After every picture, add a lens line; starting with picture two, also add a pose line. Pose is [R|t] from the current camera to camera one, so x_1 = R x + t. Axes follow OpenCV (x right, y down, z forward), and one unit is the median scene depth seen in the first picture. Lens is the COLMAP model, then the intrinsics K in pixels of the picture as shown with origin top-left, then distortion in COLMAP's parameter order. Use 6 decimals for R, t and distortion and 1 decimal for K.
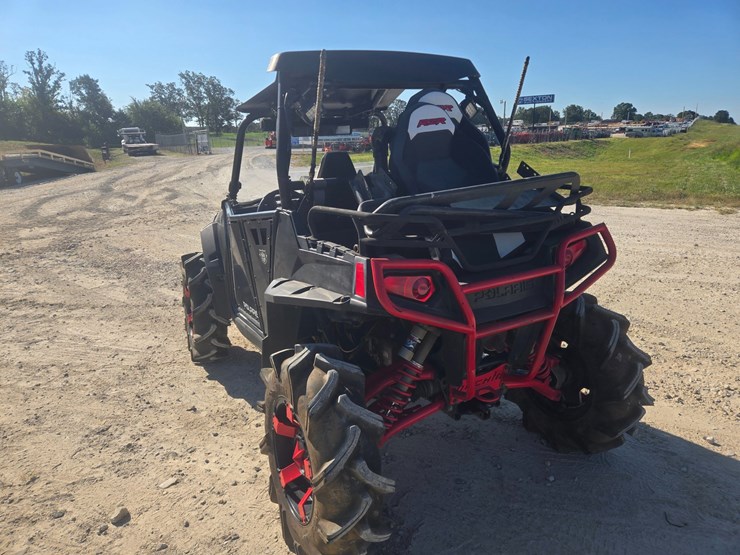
lens RADIAL K [[491.2, 0, 370.0], [0, 491.2, 277.5], [0, 0, 1]] dist [0.073940, -0.055659]
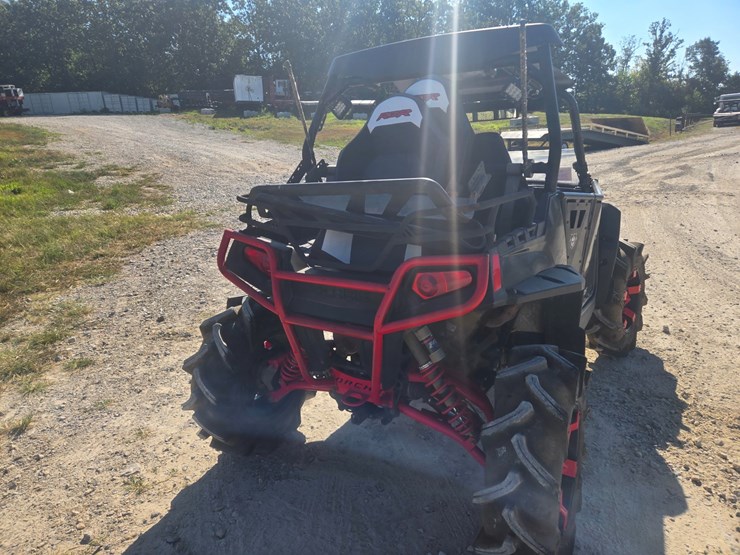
lens RADIAL K [[502.6, 0, 360.3], [0, 502.6, 277.8], [0, 0, 1]] dist [0.076467, -0.061648]
pose [[0.467320, 0.252504, -0.847262, 0.660361], [-0.209950, 0.962627, 0.171084, -0.107133], [0.858797, 0.097932, 0.502869, 0.314375]]
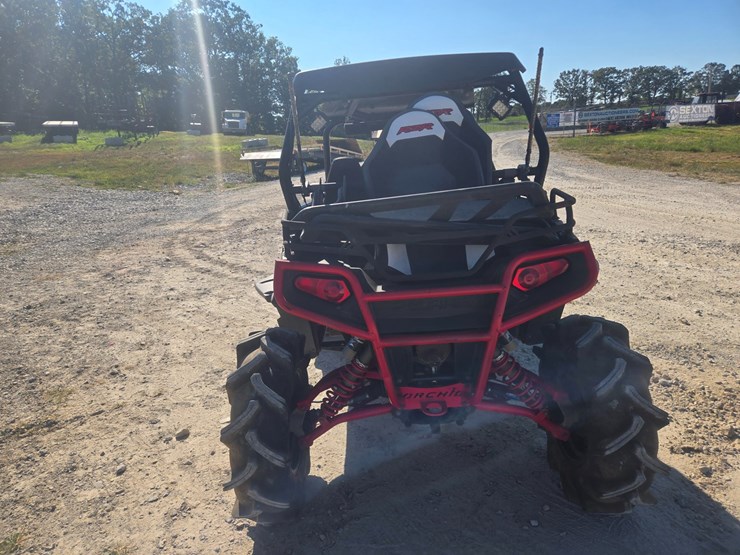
lens RADIAL K [[496.5, 0, 370.0], [0, 496.5, 277.5], [0, 0, 1]] dist [0.070562, -0.054024]
pose [[0.863934, 0.106139, -0.492294, 0.375818], [-0.092942, 0.994350, 0.051277, -0.038231], [0.494955, 0.001455, 0.868917, 0.052403]]
